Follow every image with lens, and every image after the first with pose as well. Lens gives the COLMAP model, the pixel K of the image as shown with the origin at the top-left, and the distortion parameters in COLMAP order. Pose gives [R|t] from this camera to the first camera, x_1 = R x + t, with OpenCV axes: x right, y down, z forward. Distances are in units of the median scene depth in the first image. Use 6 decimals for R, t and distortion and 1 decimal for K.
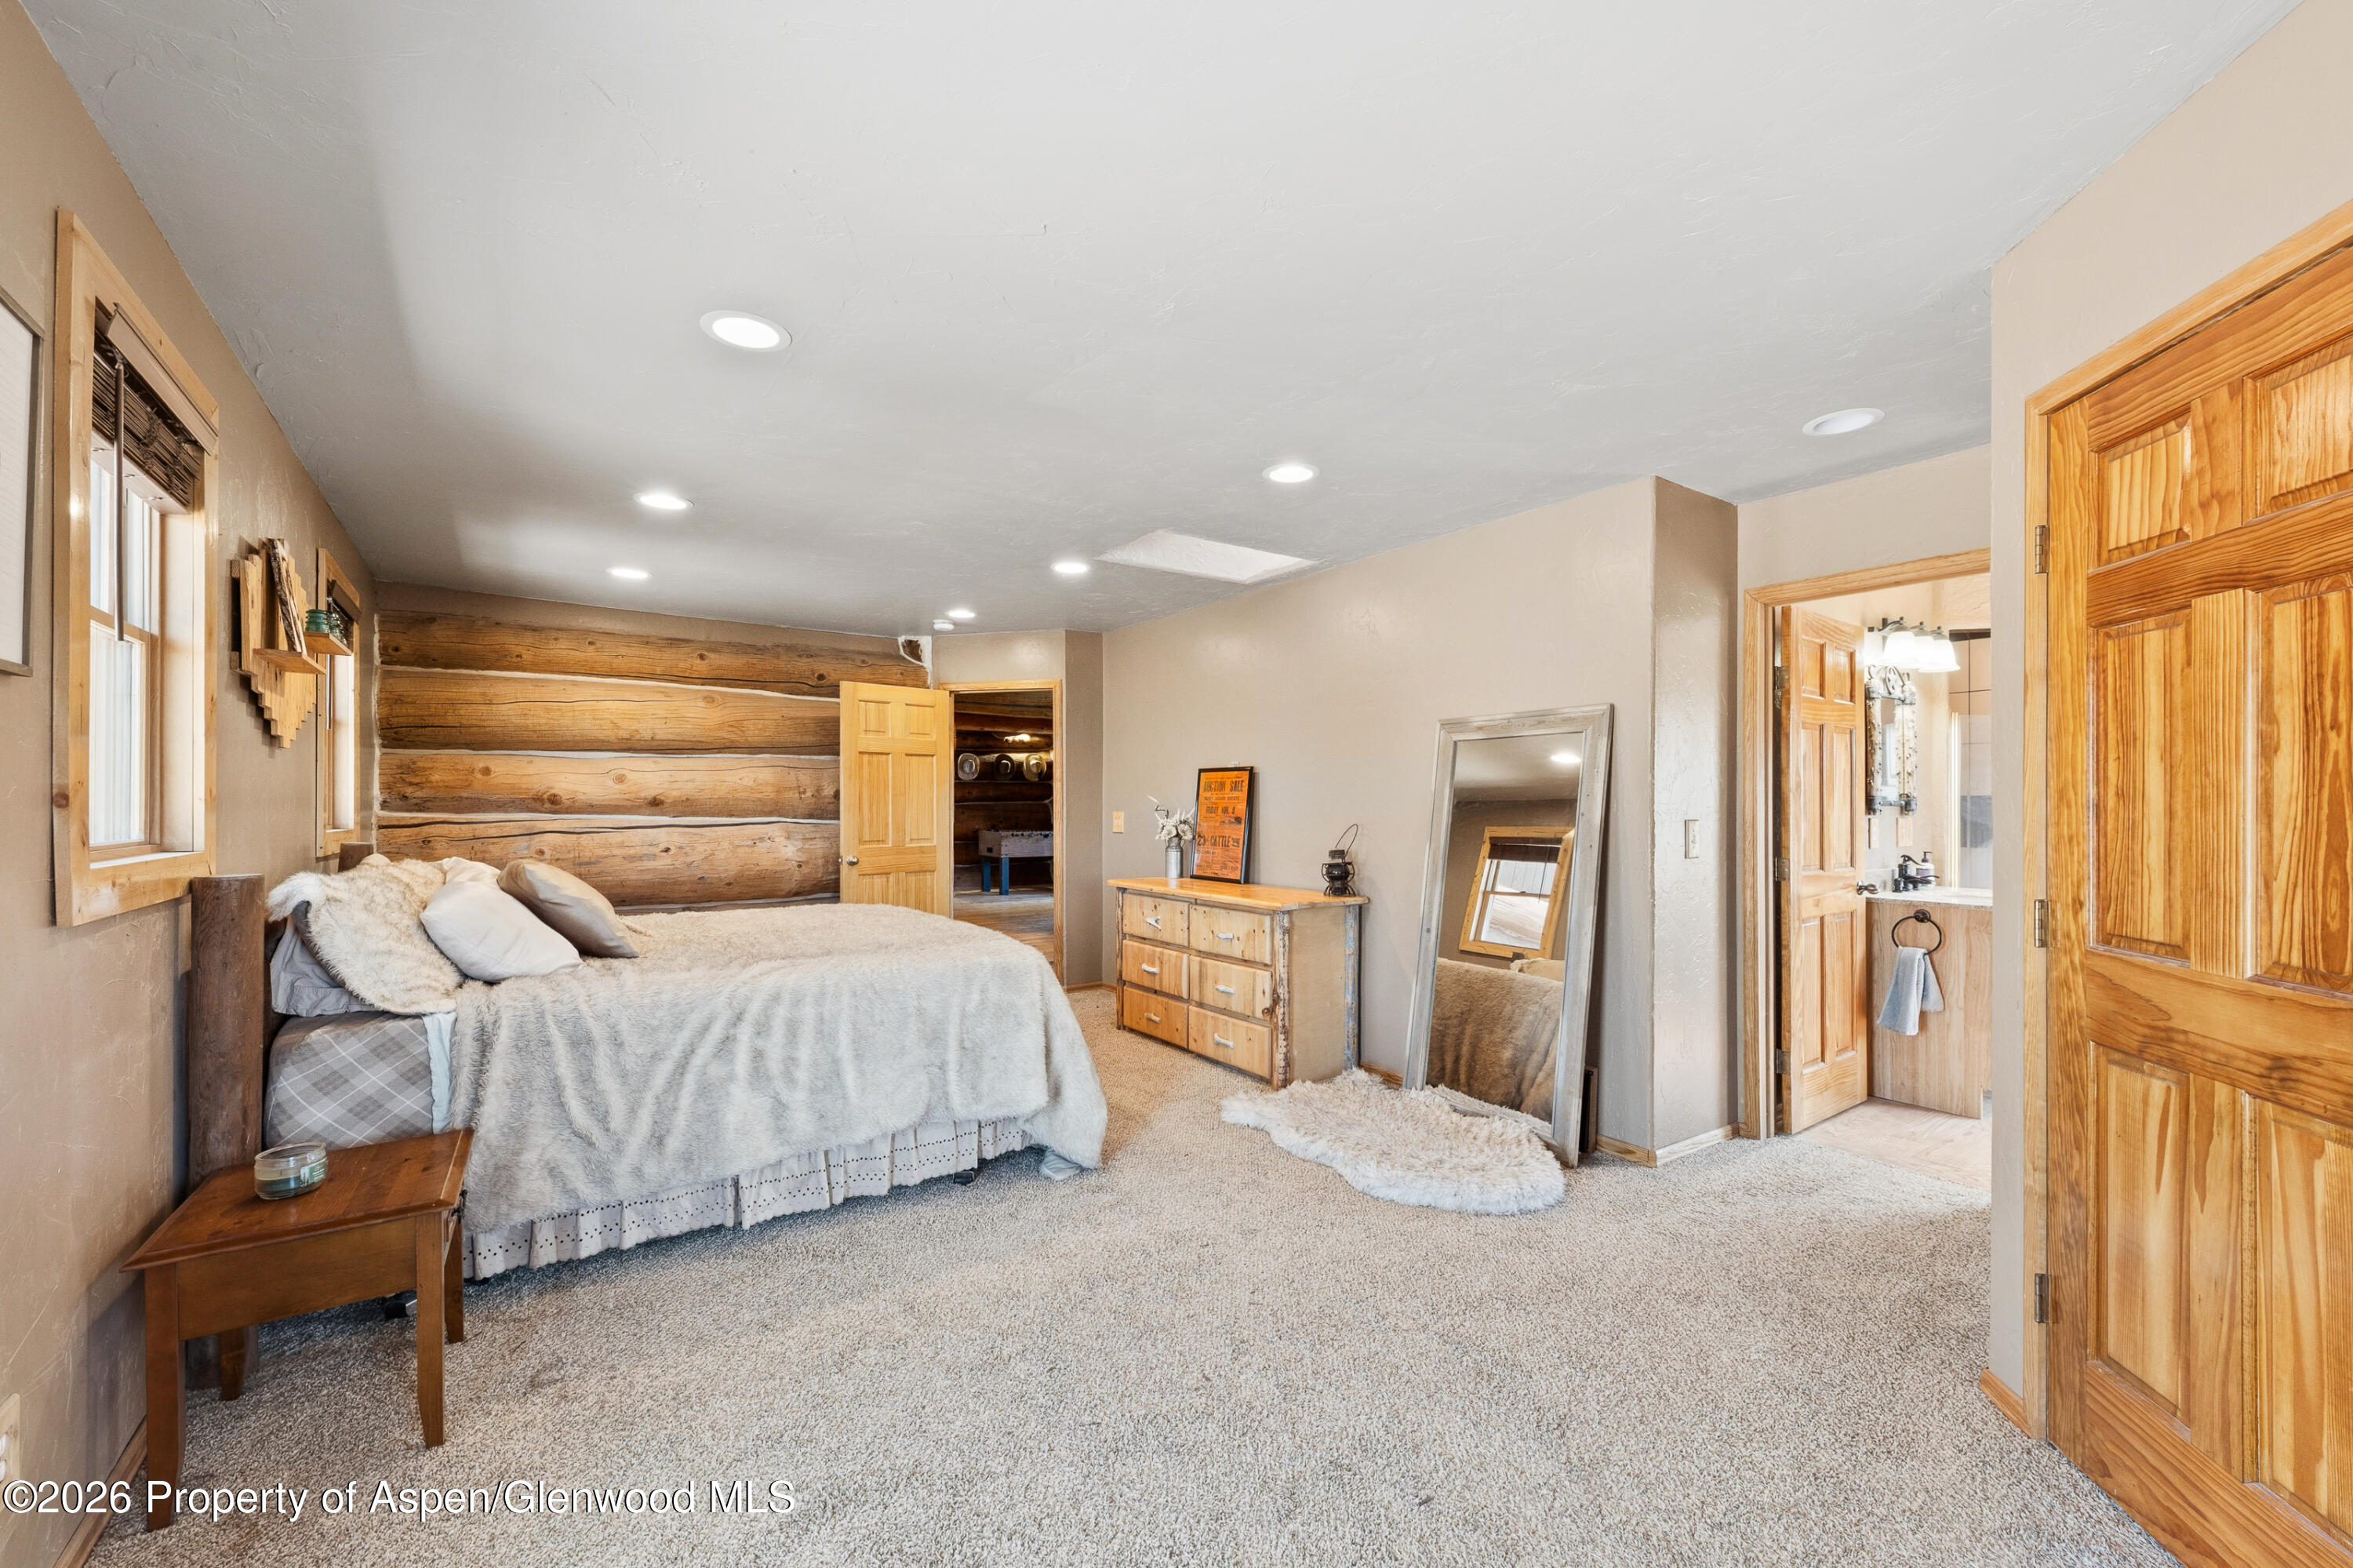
lens RADIAL K [[957.6, 0, 1176.5], [0, 957.6, 784.0], [0, 0, 1]] dist [0.000221, 0.000022]
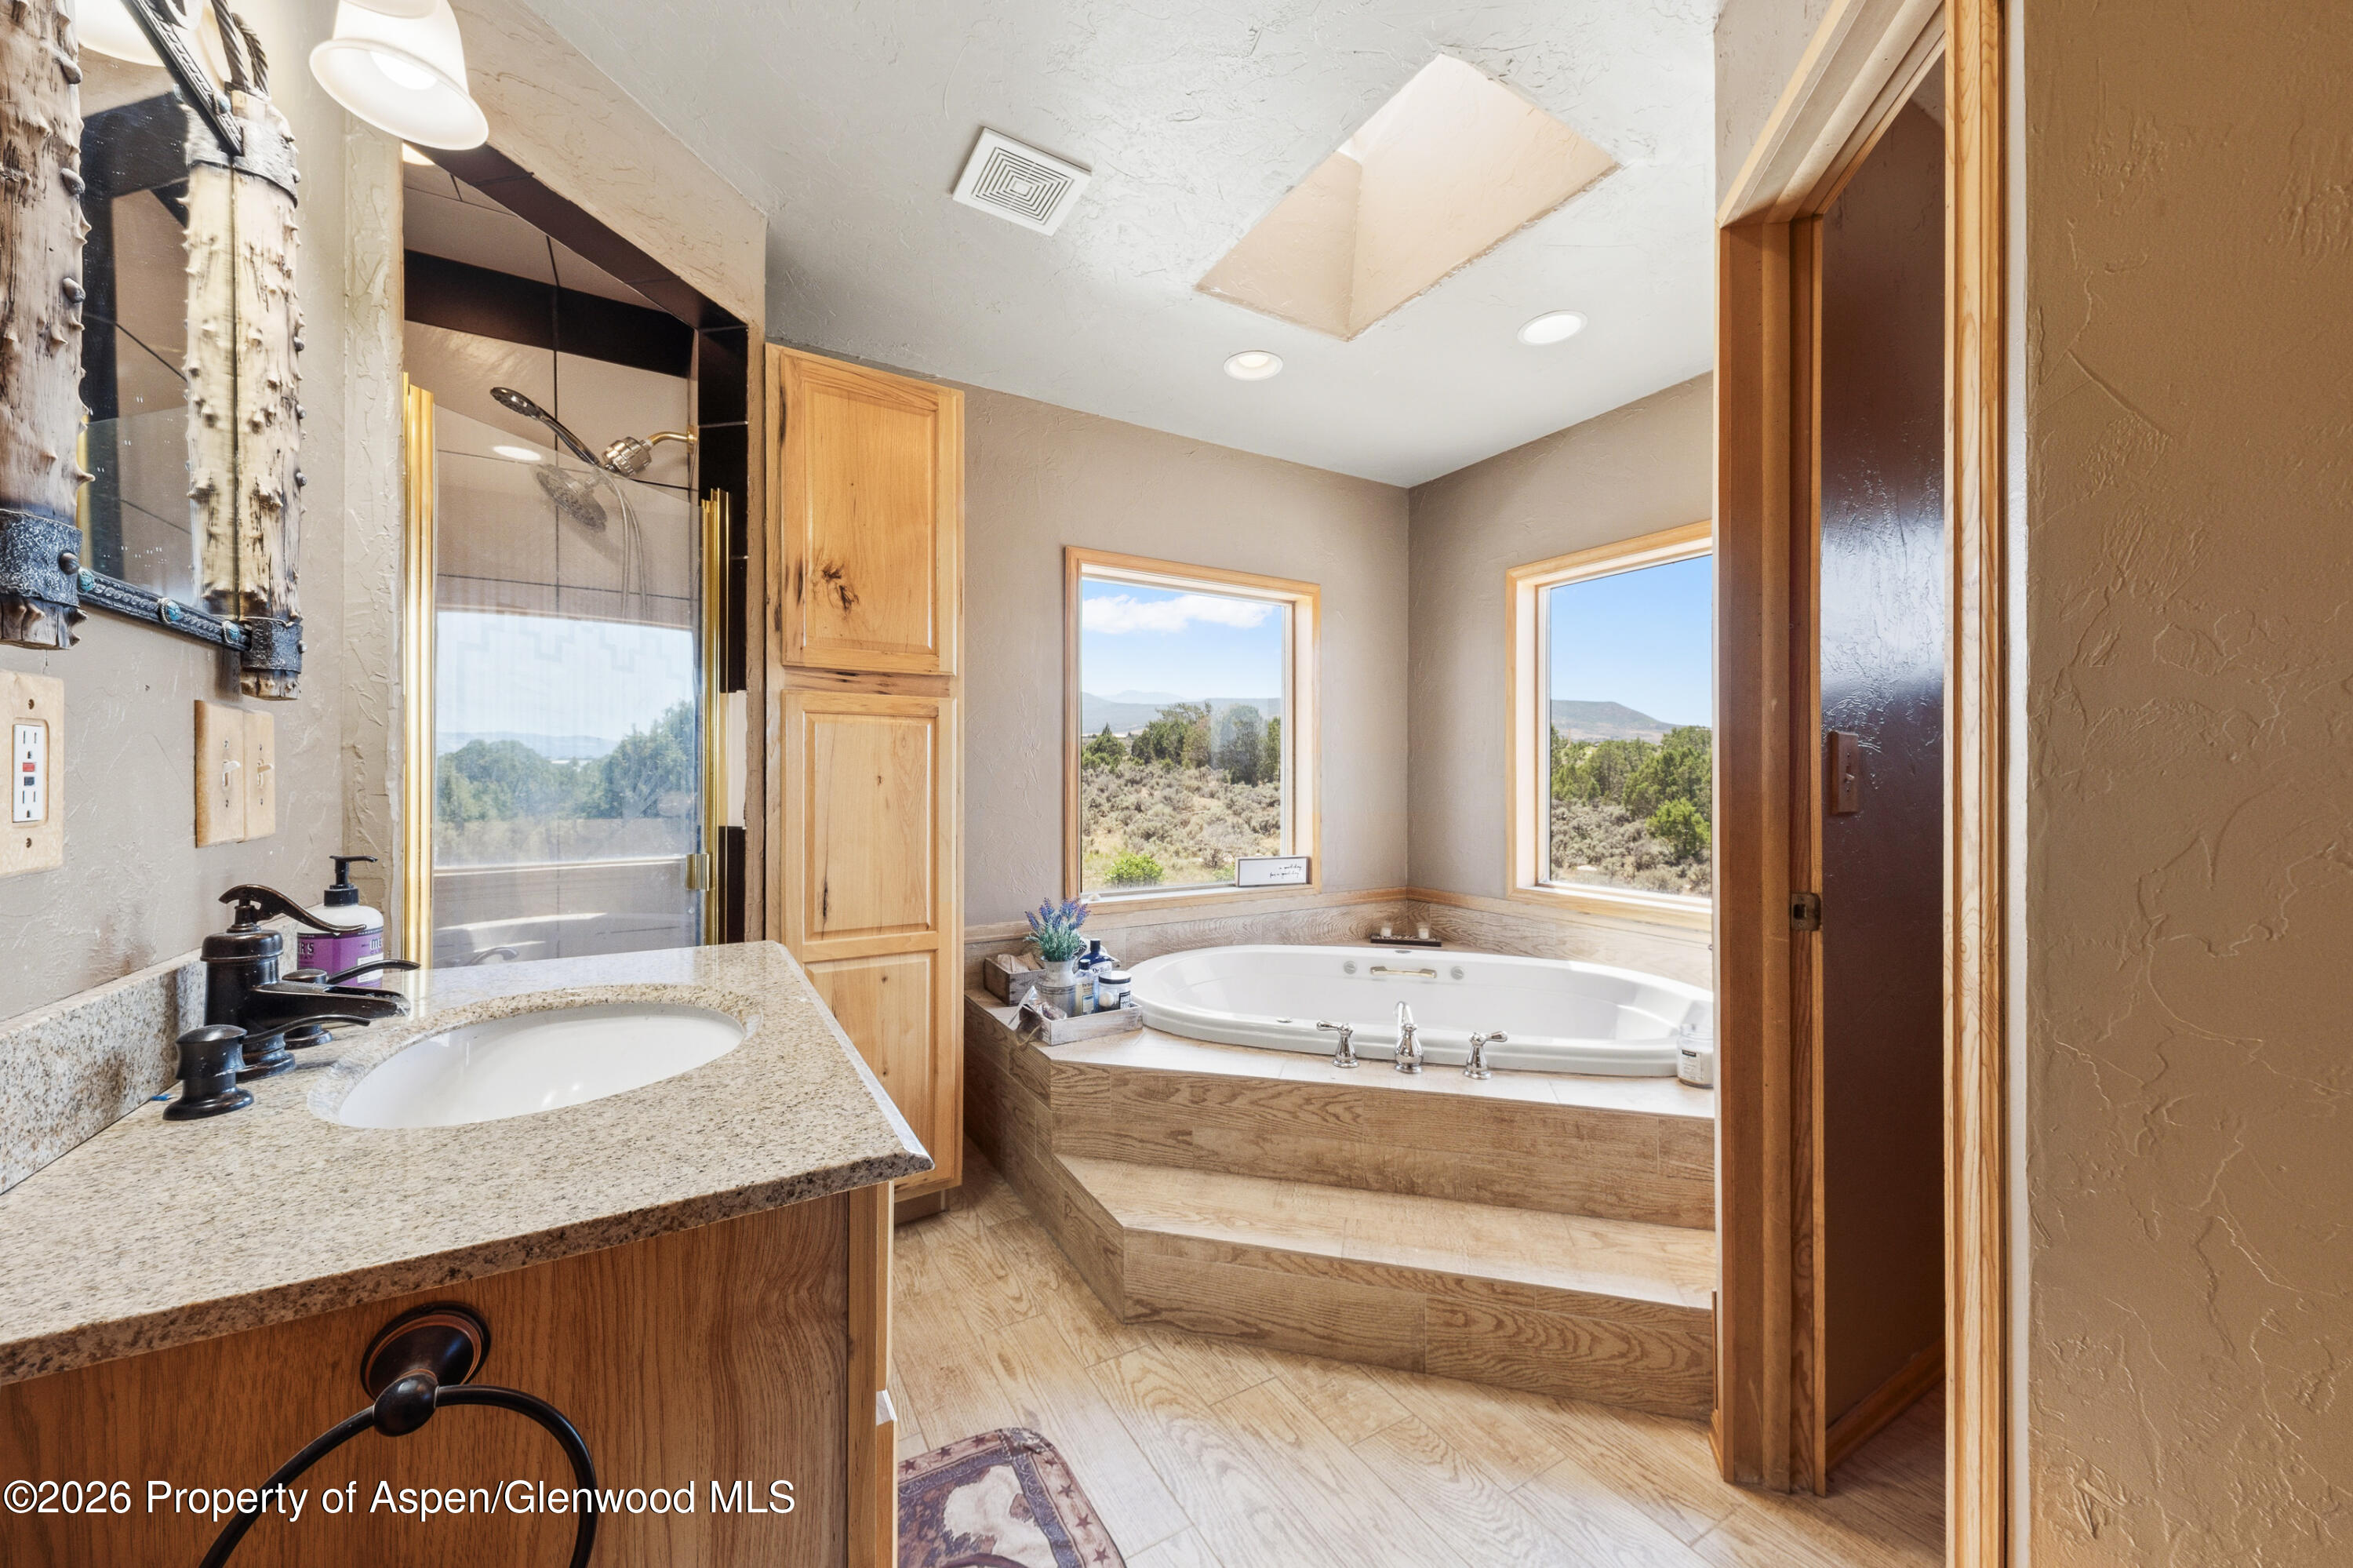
lens RADIAL K [[865.8, 0, 1176.5], [0, 865.8, 784.0], [0, 0, 1]] dist [-0.000051, -0.000141]
pose [[0.072235, -0.014602, 0.997281, 0.672223], [-0.012181, 0.999805, 0.015522, 0.053407], [-0.997313, -0.013269, 0.072043, 0.896815]]
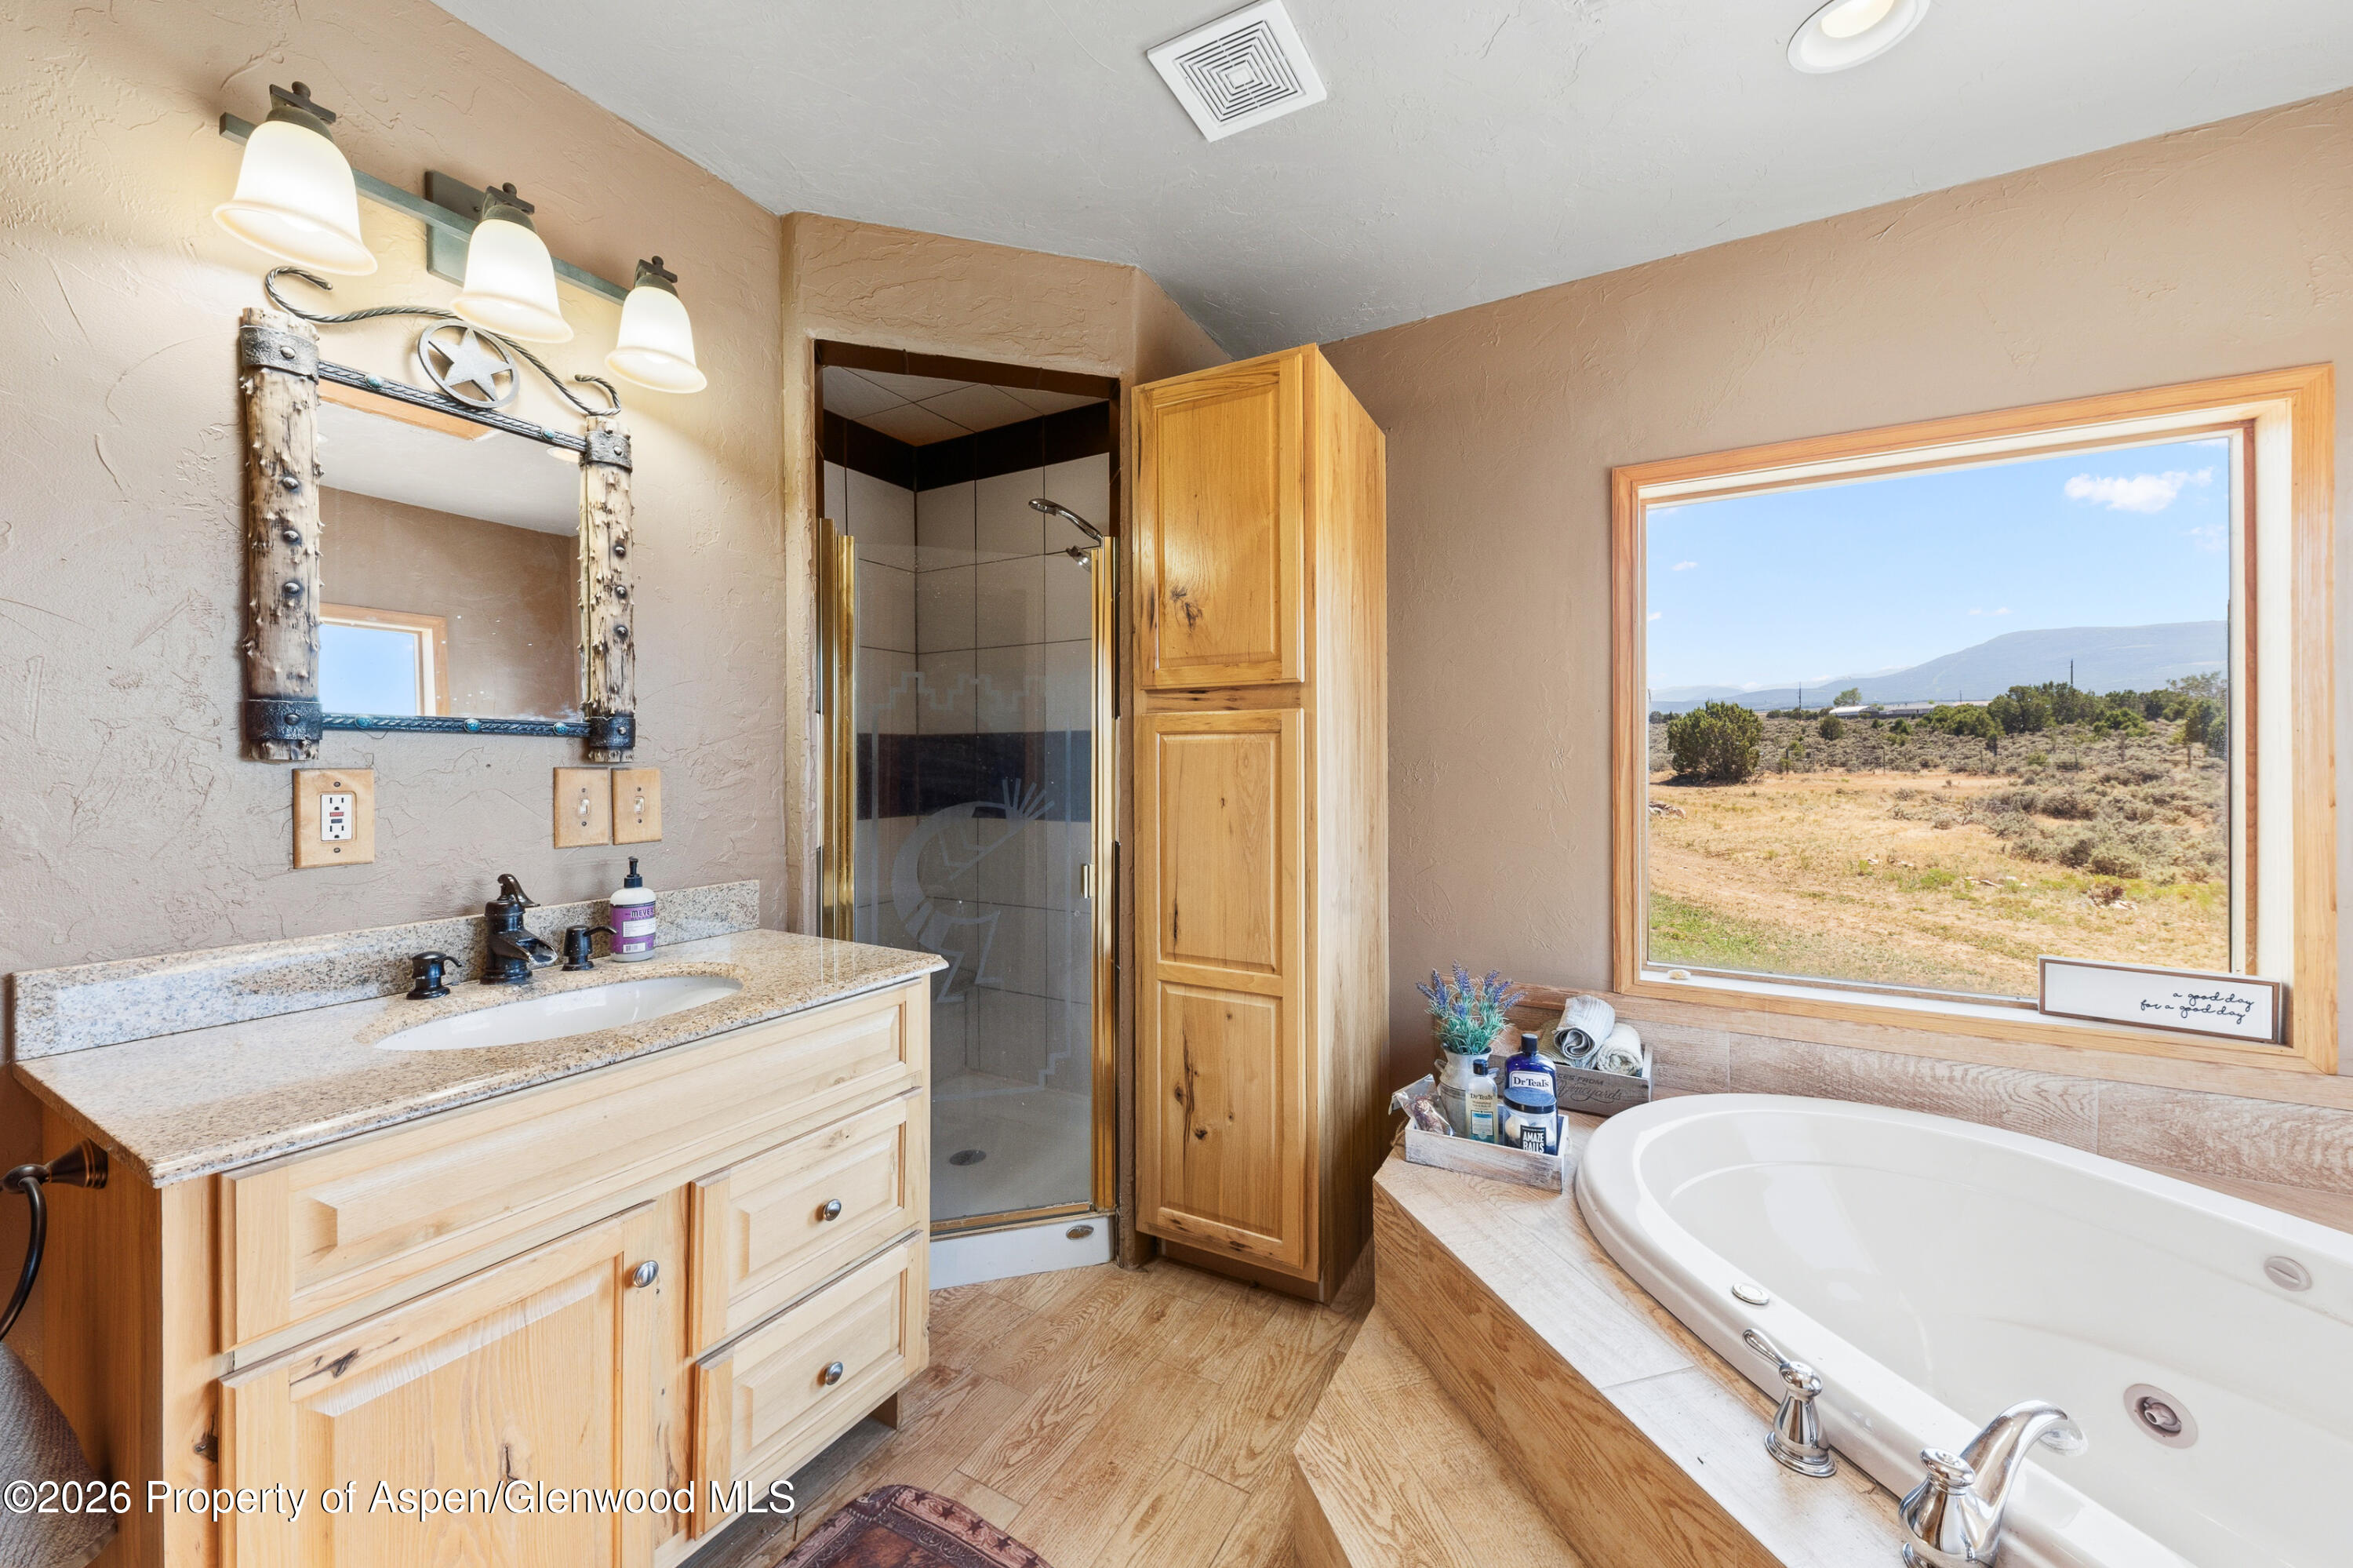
lens RADIAL K [[862.1, 0, 1179.5], [0, 862.1, 769.1], [0, 0, 1]] dist [0.002372, 0.000058]
pose [[0.900153, -0.010927, 0.435436, 0.944839], [0.001287, 0.999748, 0.022428, 0.031852], [-0.435571, -0.019629, 0.899940, 0.688250]]
